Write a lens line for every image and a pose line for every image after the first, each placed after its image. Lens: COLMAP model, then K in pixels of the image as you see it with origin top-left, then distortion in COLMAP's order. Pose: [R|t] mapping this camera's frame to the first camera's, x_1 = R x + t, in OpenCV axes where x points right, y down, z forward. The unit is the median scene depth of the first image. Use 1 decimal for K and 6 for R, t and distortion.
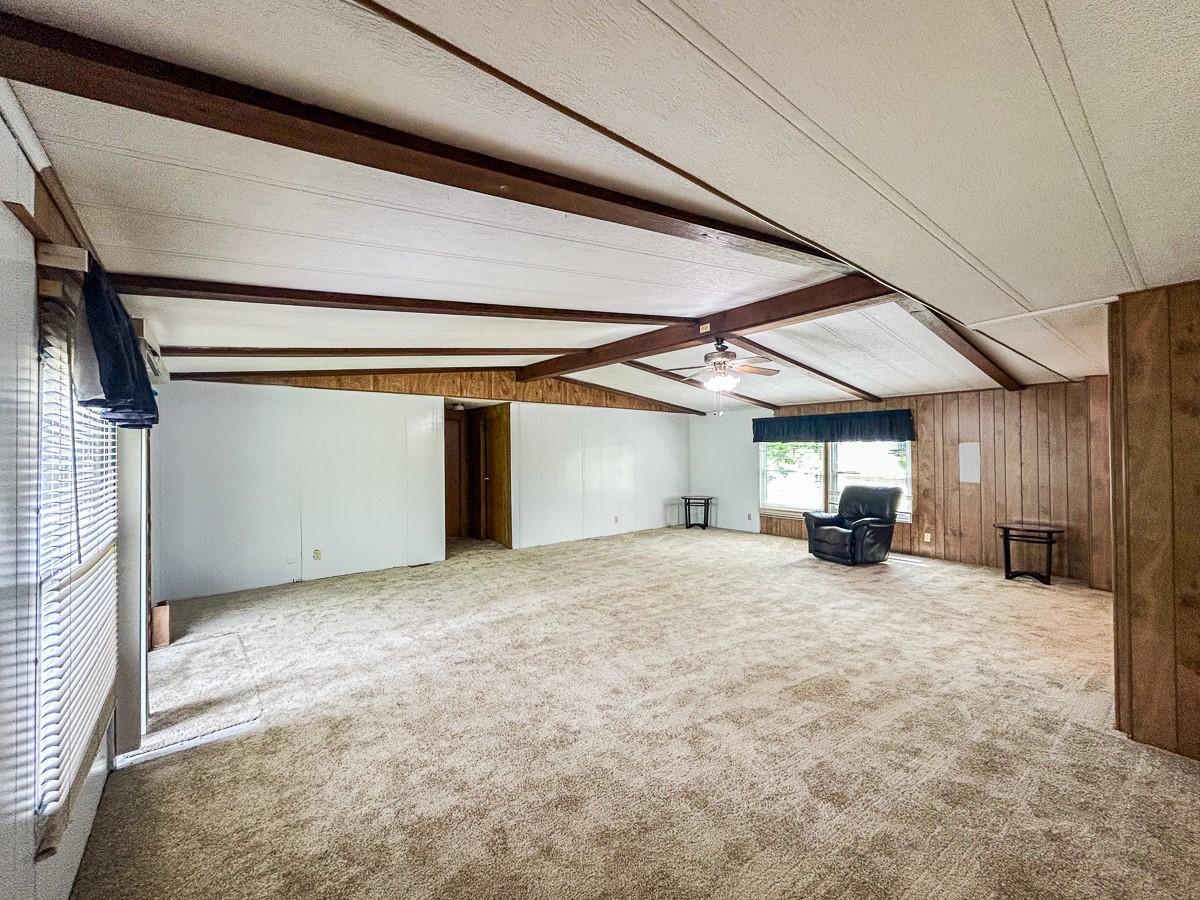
lens RADIAL K [[487.1, 0, 605.3], [0, 487.1, 456.4], [0, 0, 1]] dist [-0.004054, 0.001908]
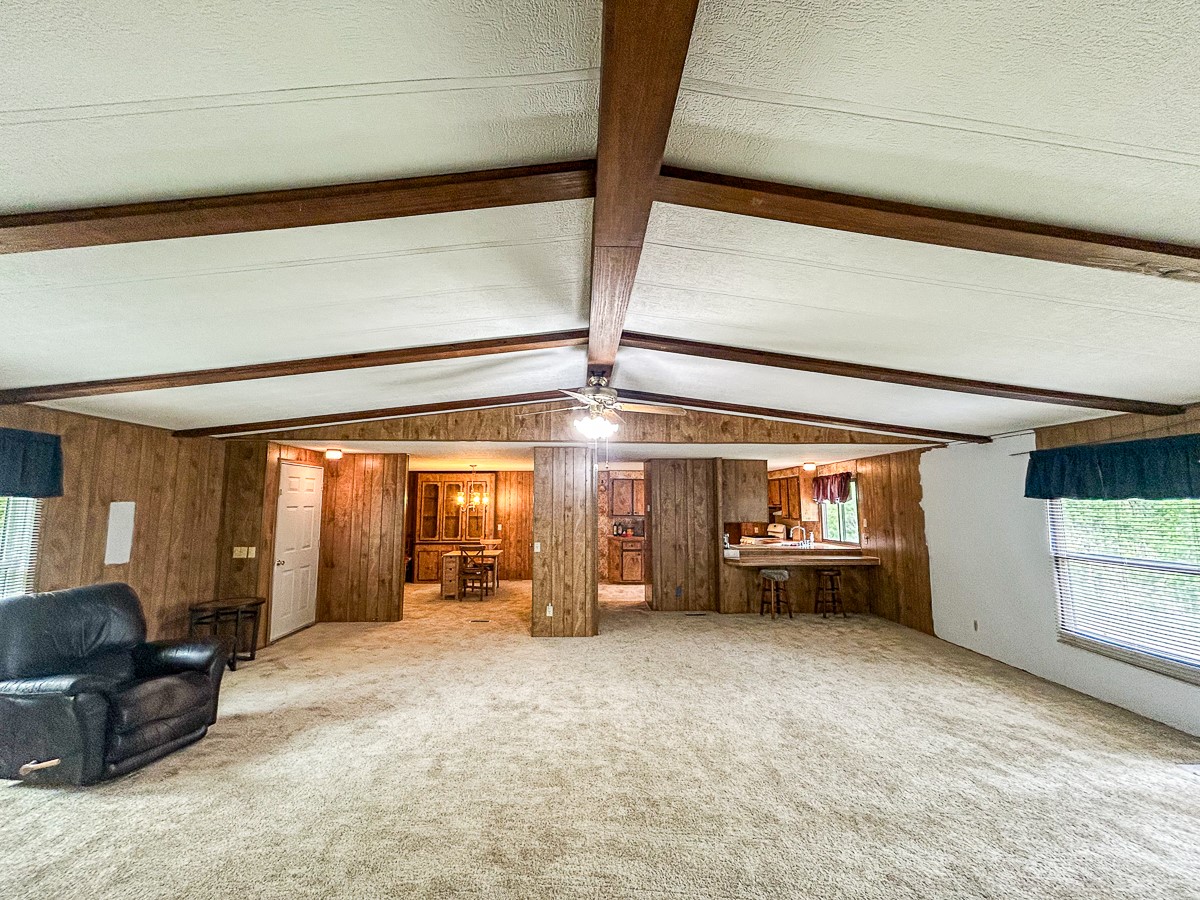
lens RADIAL K [[487.1, 0, 596.9], [0, 487.1, 448.4], [0, 0, 1]] dist [-0.004054, 0.001908]
pose [[-0.794542, 0.078712, 0.602086, -0.134625], [0.012129, 0.993422, -0.113866, -0.015465], [-0.607088, -0.083168, -0.790270, 0.945503]]
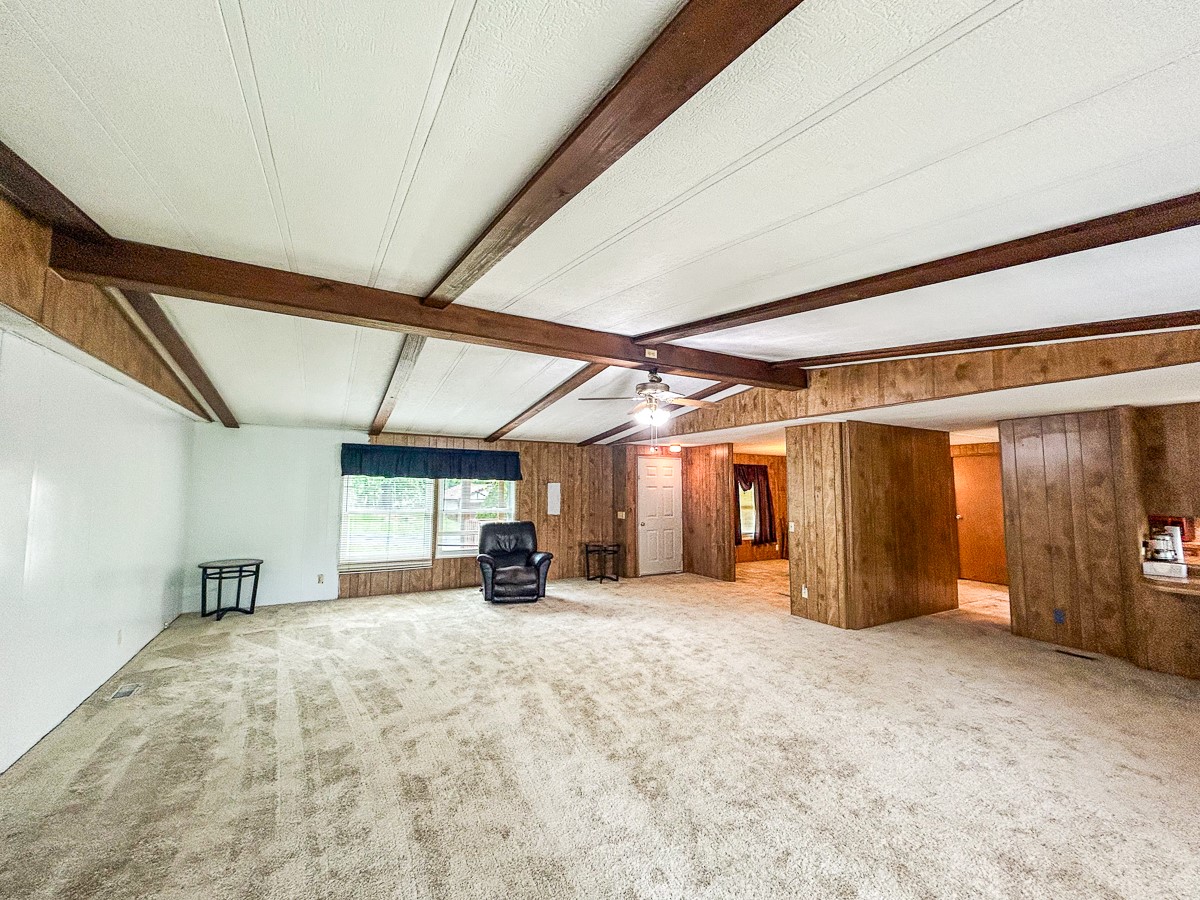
lens RADIAL K [[487.1, 0, 597.6], [0, 487.1, 446.1], [0, 0, 1]] dist [-0.004054, 0.001908]
pose [[0.175733, 0.096056, 0.979740, -0.401579], [-0.001375, 0.995251, -0.097330, -0.001023], [-0.984437, 0.015757, 0.175030, 0.552947]]
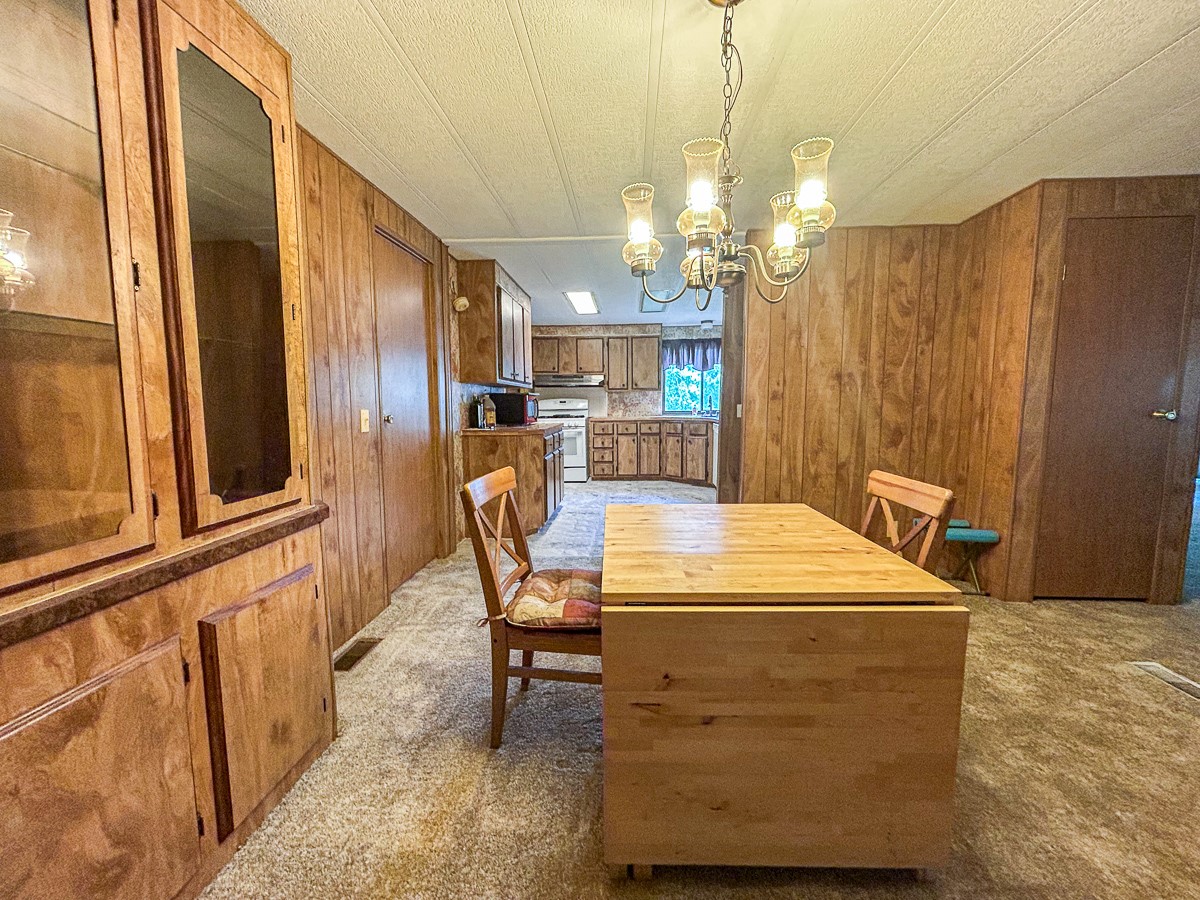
lens RADIAL K [[487.1, 0, 599.4], [0, 487.1, 449.5], [0, 0, 1]] dist [-0.004054, 0.001908]
pose [[-0.679028, 0.089543, -0.728630, 0.944223], [0.007840, 0.993361, 0.114771, 0.031819], [0.734070, 0.072221, -0.675222, 0.317792]]
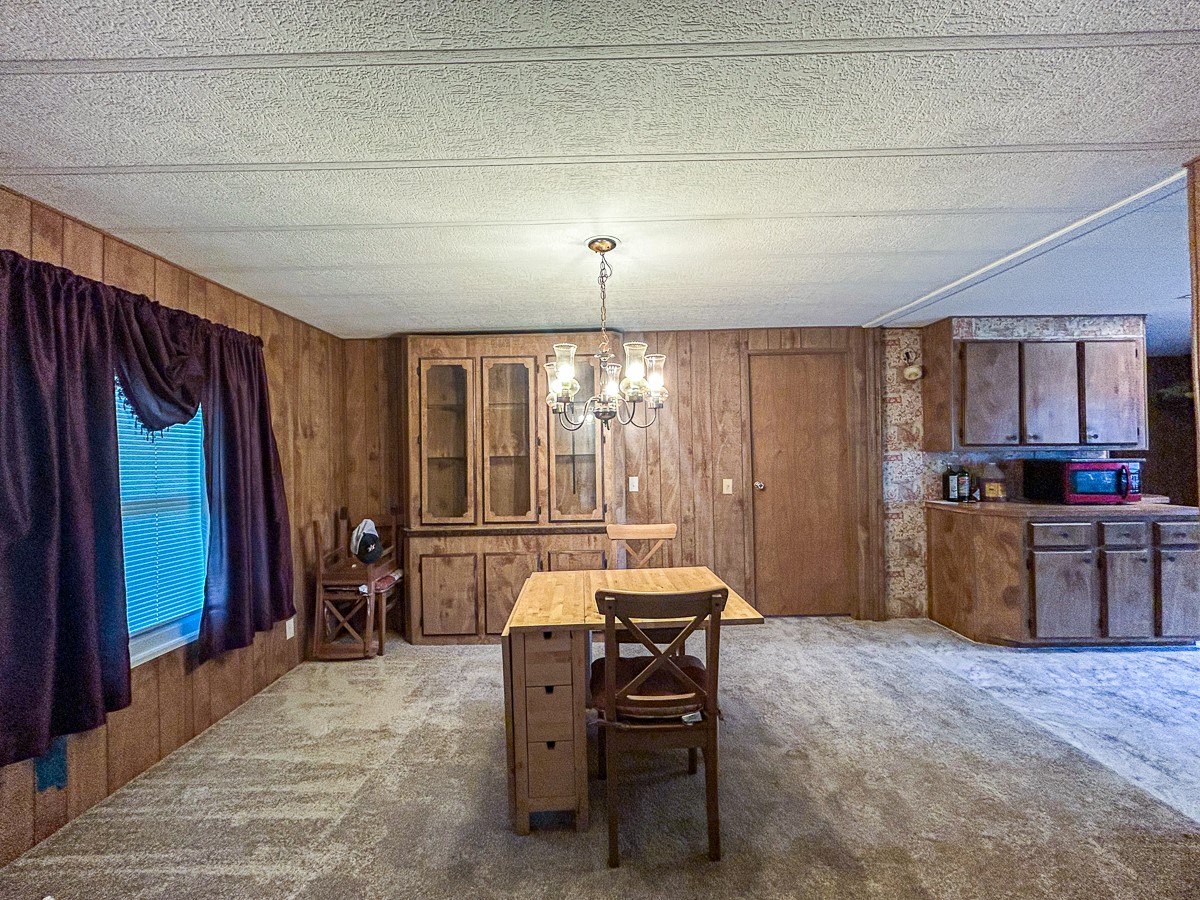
lens RADIAL K [[487.1, 0, 595.8], [0, 487.1, 449.1], [0, 0, 1]] dist [-0.004054, 0.001908]
pose [[-0.771266, 0.030916, 0.635761, 0.604047], [0.030110, 0.999474, -0.012076, 0.013195], [-0.635800, 0.009828, -0.771791, 0.446712]]
